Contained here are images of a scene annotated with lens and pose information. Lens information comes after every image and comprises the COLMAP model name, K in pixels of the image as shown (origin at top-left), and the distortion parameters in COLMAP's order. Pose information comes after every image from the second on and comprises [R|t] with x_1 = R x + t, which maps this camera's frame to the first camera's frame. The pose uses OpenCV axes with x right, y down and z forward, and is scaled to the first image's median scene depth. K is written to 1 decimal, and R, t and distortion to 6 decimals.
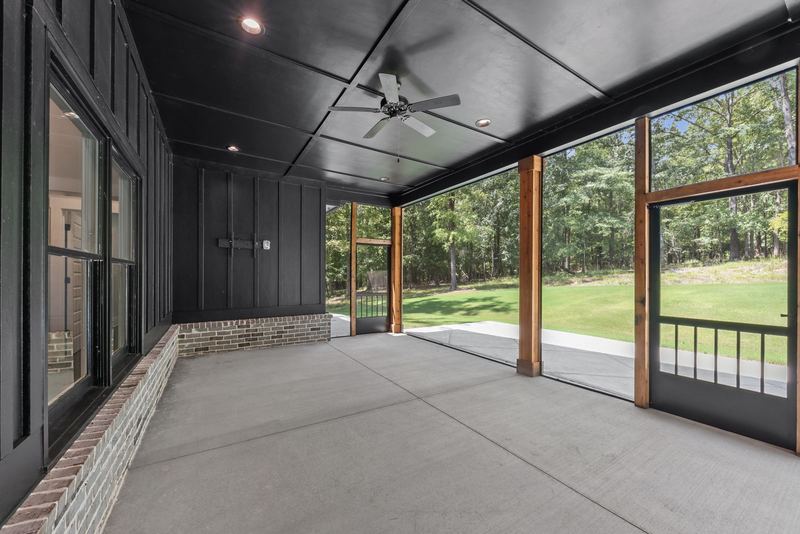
lens RADIAL K [[308.8, 0, 400.0], [0, 308.8, 267.0], [0, 0, 1]] dist [0.022225, -0.000026]
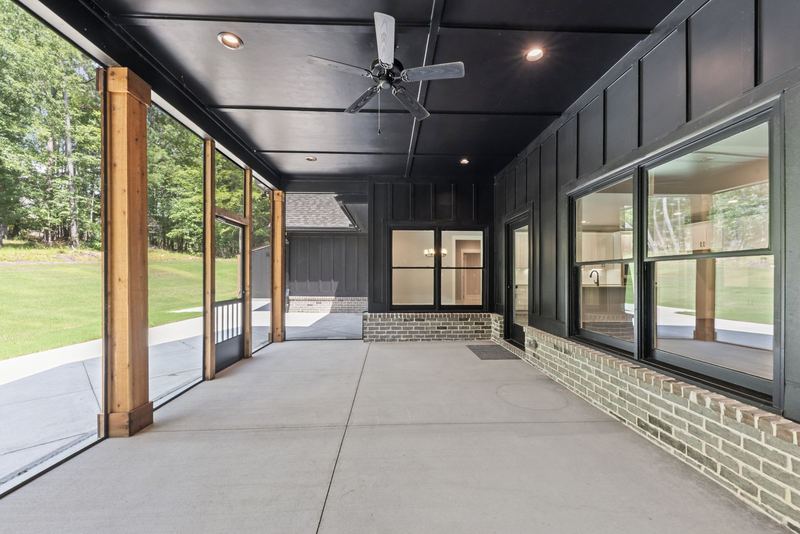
lens RADIAL K [[308.8, 0, 400.0], [0, 308.8, 267.0], [0, 0, 1]] dist [0.022225, -0.000026]
pose [[-0.868429, 0.004998, 0.495789, -0.473250], [-0.025385, 0.998190, -0.054527, 0.062100], [-0.495164, -0.059938, -0.866729, 1.724169]]
